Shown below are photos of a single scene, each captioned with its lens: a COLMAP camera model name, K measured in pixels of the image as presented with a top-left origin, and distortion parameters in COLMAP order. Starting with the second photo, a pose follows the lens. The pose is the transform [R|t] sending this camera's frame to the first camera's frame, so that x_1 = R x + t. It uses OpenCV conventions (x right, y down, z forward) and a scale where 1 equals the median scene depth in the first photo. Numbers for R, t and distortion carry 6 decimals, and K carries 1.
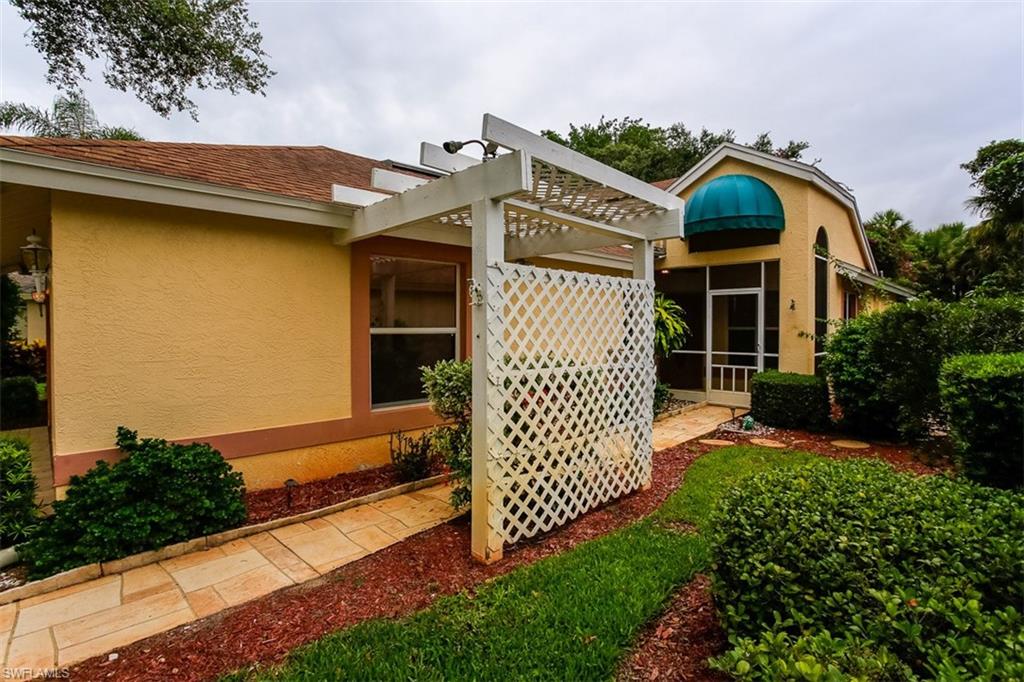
lens RADIAL K [[497.0, 0, 512.2], [0, 497.0, 338.5], [0, 0, 1]] dist [-0.066471, 0.020880]
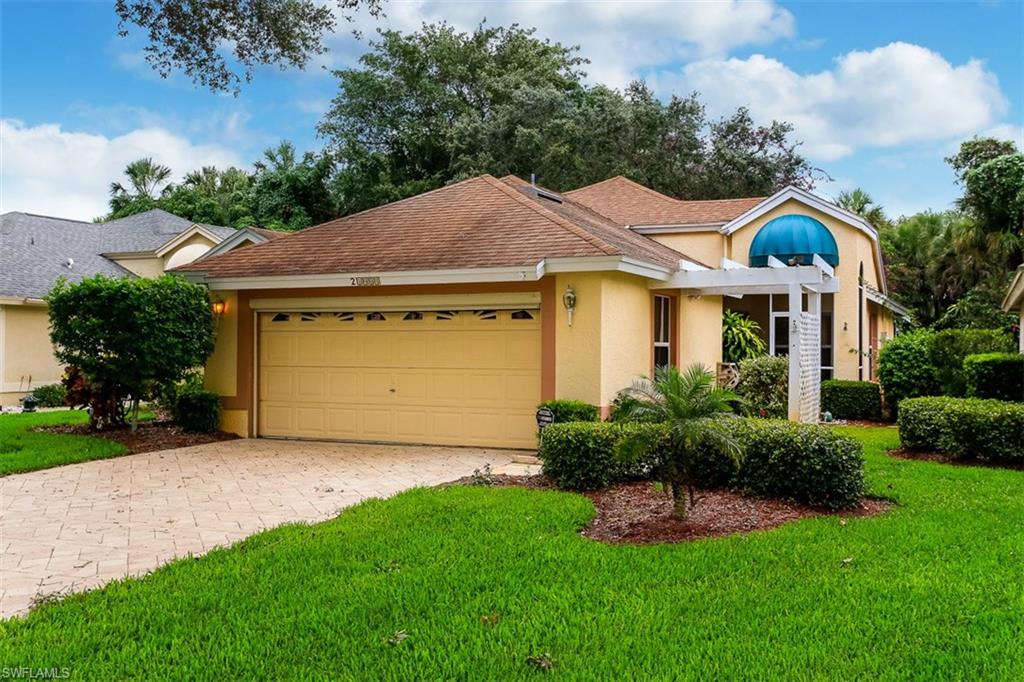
lens RADIAL K [[982.6, 0, 511.1], [0, 982.6, 352.1], [0, 0, 1]] dist [-0.000937, 0.001332]
pose [[0.938085, 0.004197, 0.346381, -0.448380], [0.002963, 0.999793, -0.020137, 0.017779], [-0.346394, 0.019917, 0.937878, -0.431508]]
